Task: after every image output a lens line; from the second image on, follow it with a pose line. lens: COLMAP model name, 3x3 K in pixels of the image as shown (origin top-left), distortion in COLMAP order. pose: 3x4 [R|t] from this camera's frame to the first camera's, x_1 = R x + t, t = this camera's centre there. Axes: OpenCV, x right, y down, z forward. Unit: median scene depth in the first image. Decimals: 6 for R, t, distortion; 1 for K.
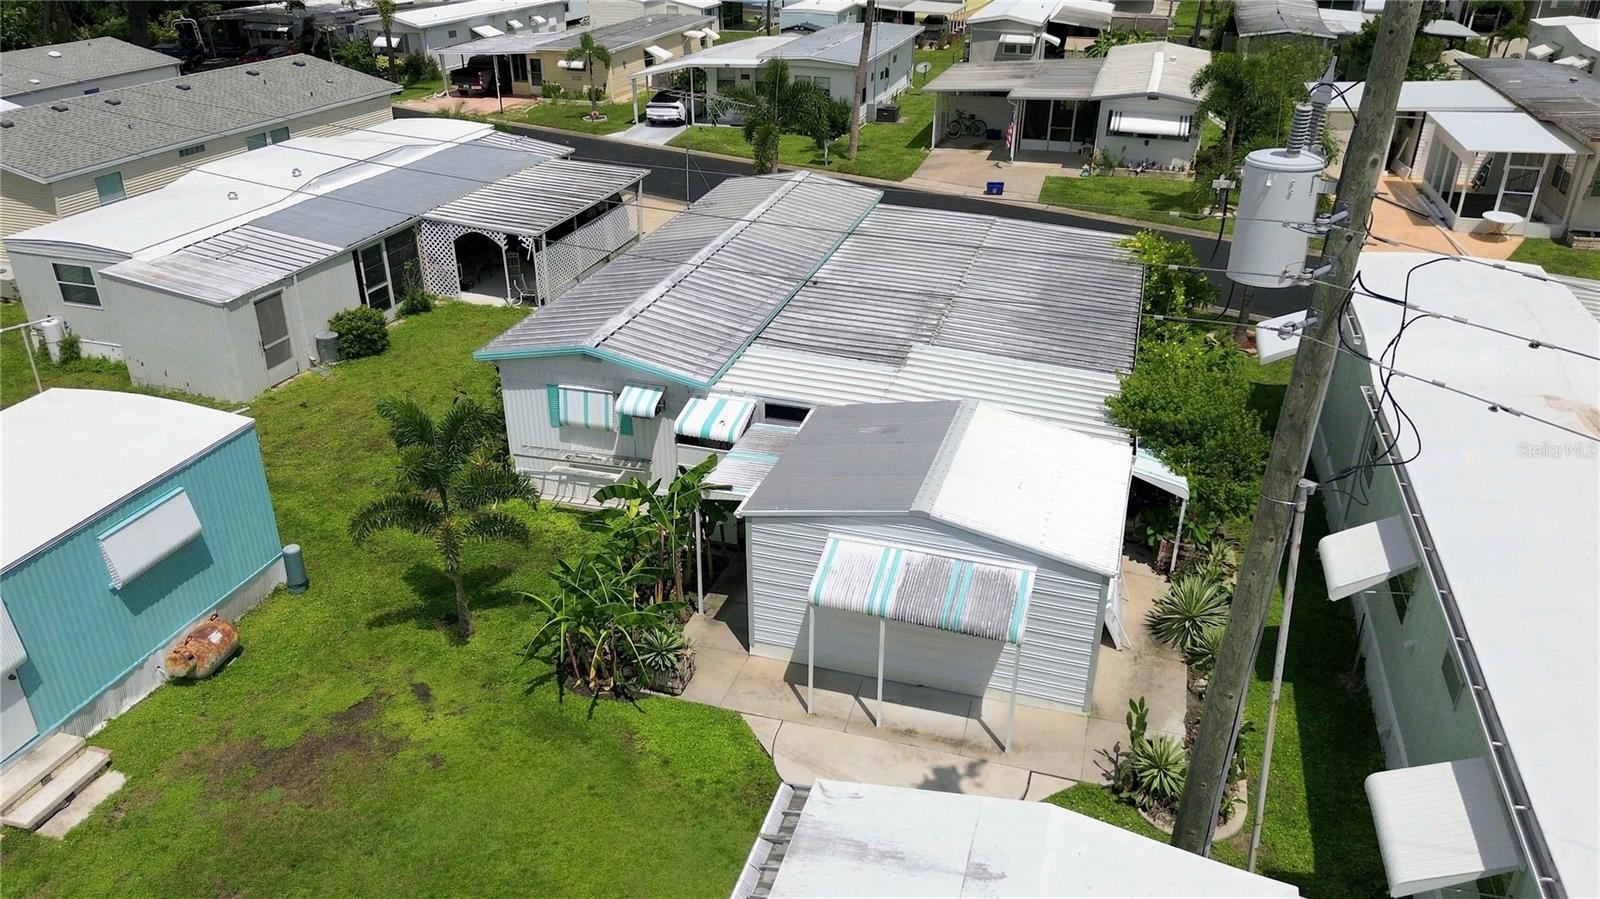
lens RADIAL K [[1143.1, 0, 795.9], [0, 1143.1, 449.1], [0, 0, 1]] dist [0.058137, -0.055138]
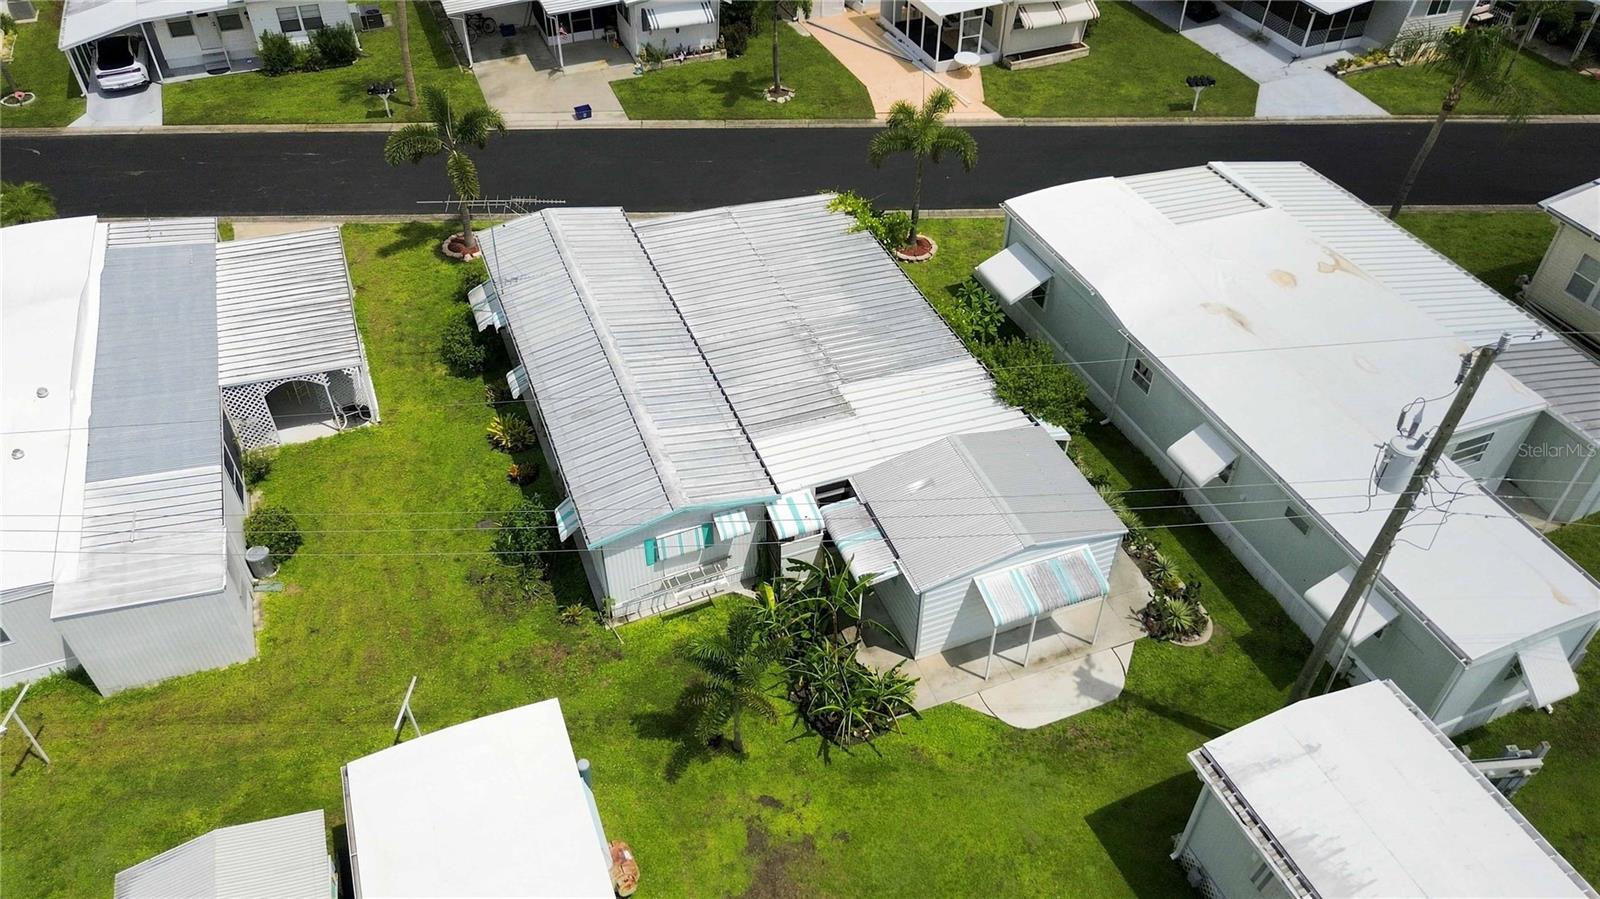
lens RADIAL K [[1143.1, 0, 795.9], [0, 1143.1, 449.1], [0, 0, 1]] dist [0.058137, -0.055138]
pose [[0.783660, -0.414400, 0.462764, -0.514545], [0.274925, 0.899403, 0.339838, -0.432360], [-0.557040, -0.139092, 0.818755, -0.075337]]
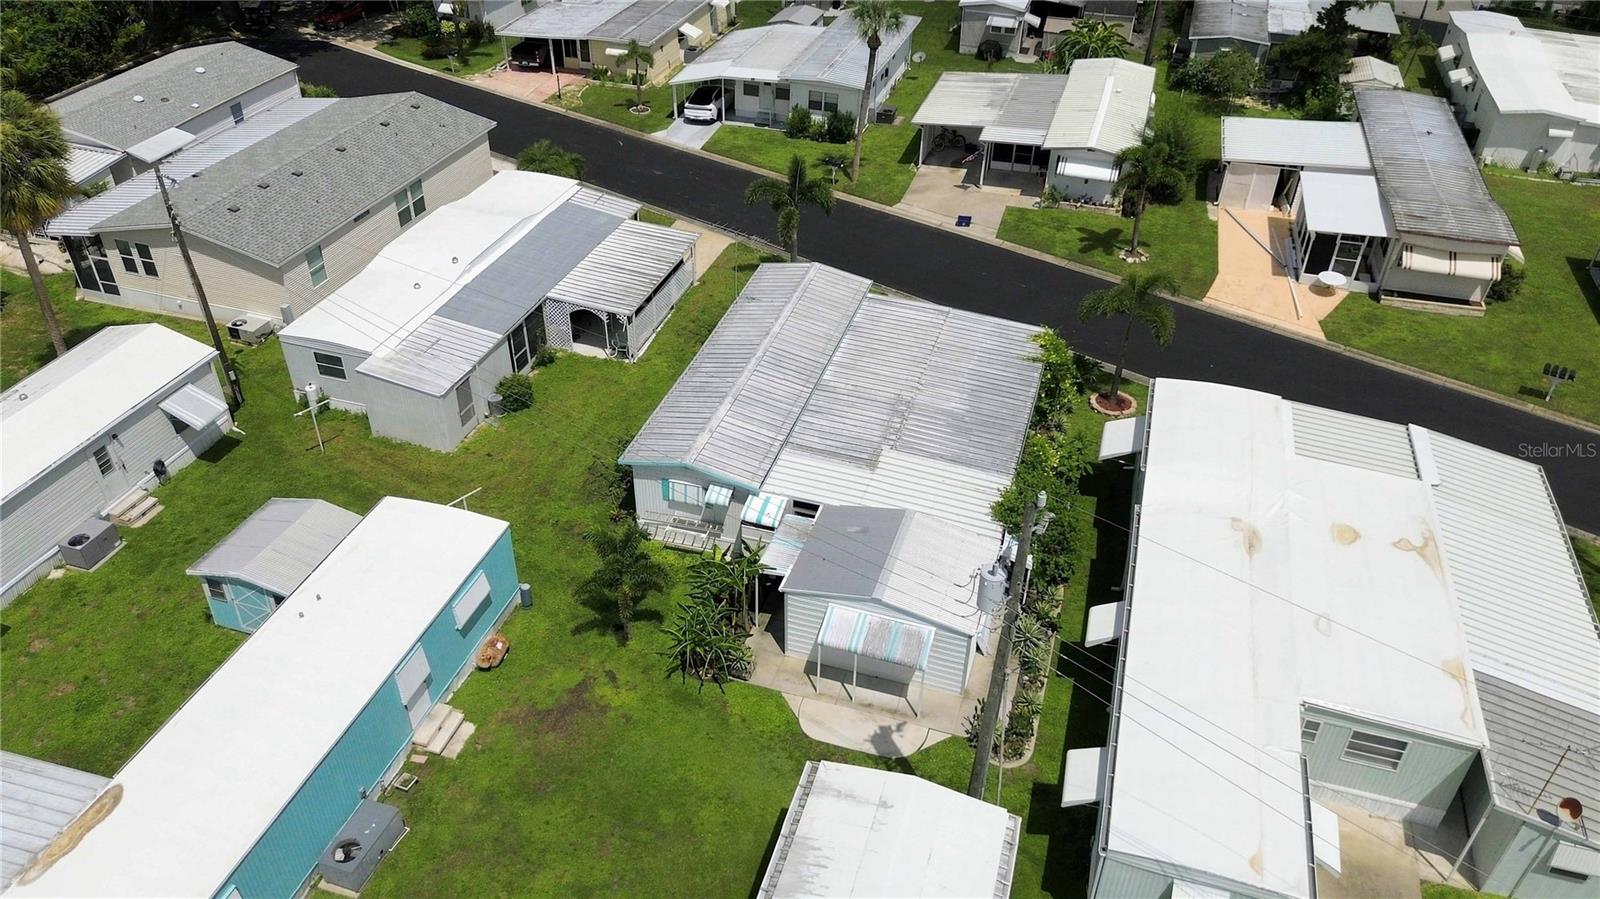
lens RADIAL K [[1143.1, 0, 795.9], [0, 1143.1, 449.1], [0, 0, 1]] dist [0.058137, -0.055138]
pose [[0.999923, 0.012275, -0.001732, -0.016384], [-0.011836, 0.986914, 0.160812, -0.304845], [0.003684, -0.160779, 0.986984, -0.521921]]
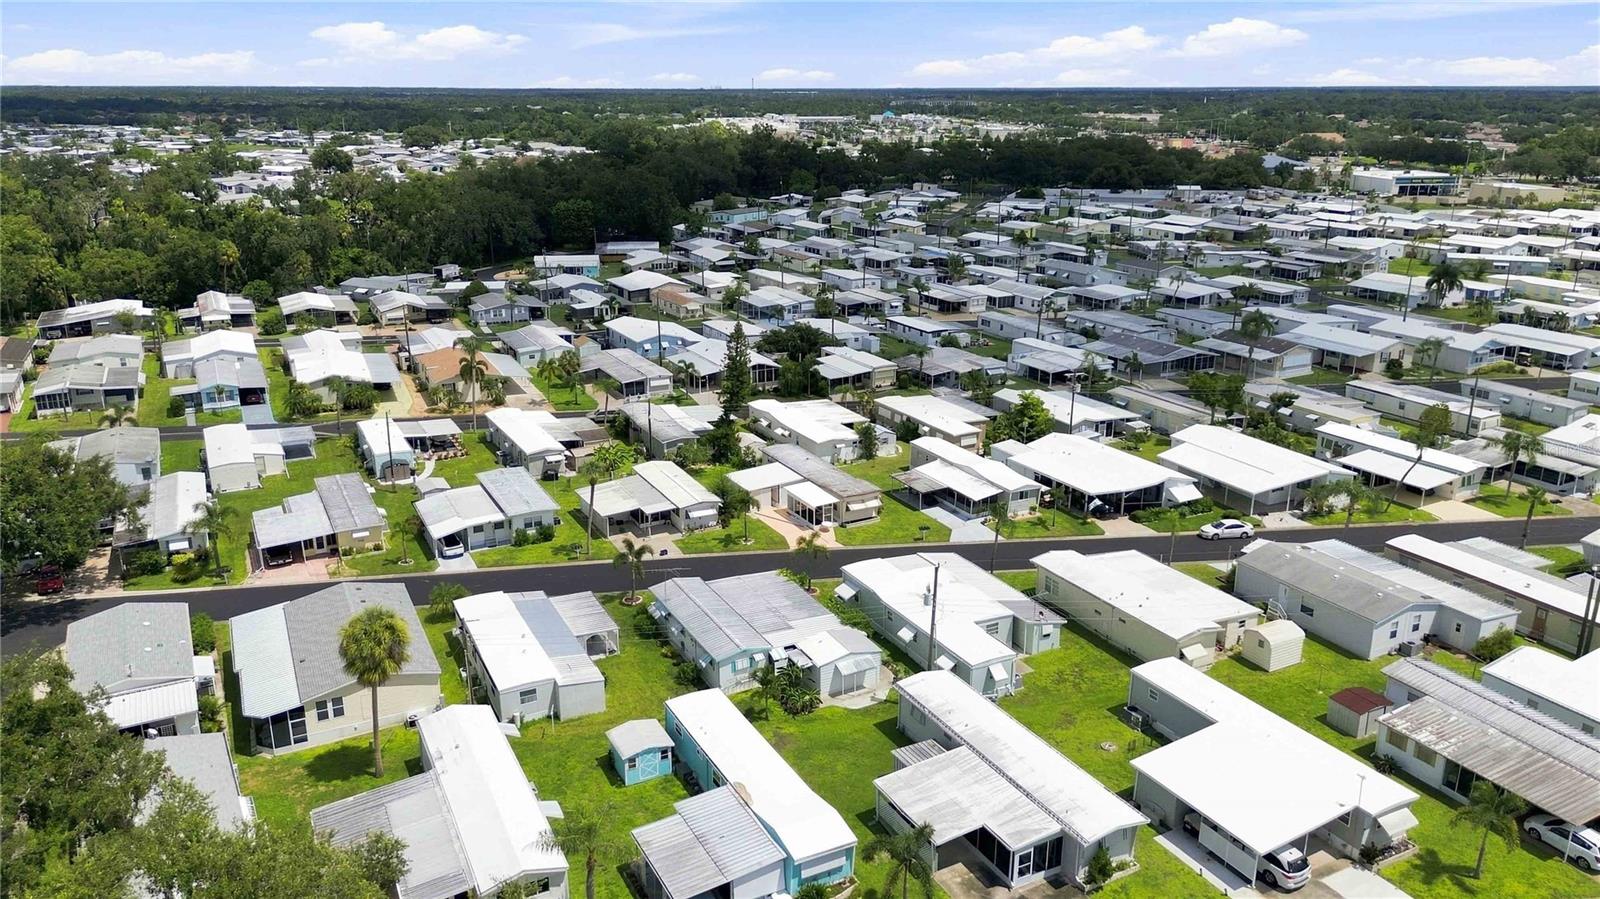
lens RADIAL K [[1134.6, 0, 800.0], [0, 1134.6, 449.5], [0, 0, 1]] dist [0.084525, -0.107946]
pose [[0.714077, -0.216038, 0.665899, -2.057647], [0.316054, 0.948225, -0.031287, -0.456040], [-0.624663, 0.232801, 0.745386, -1.833684]]
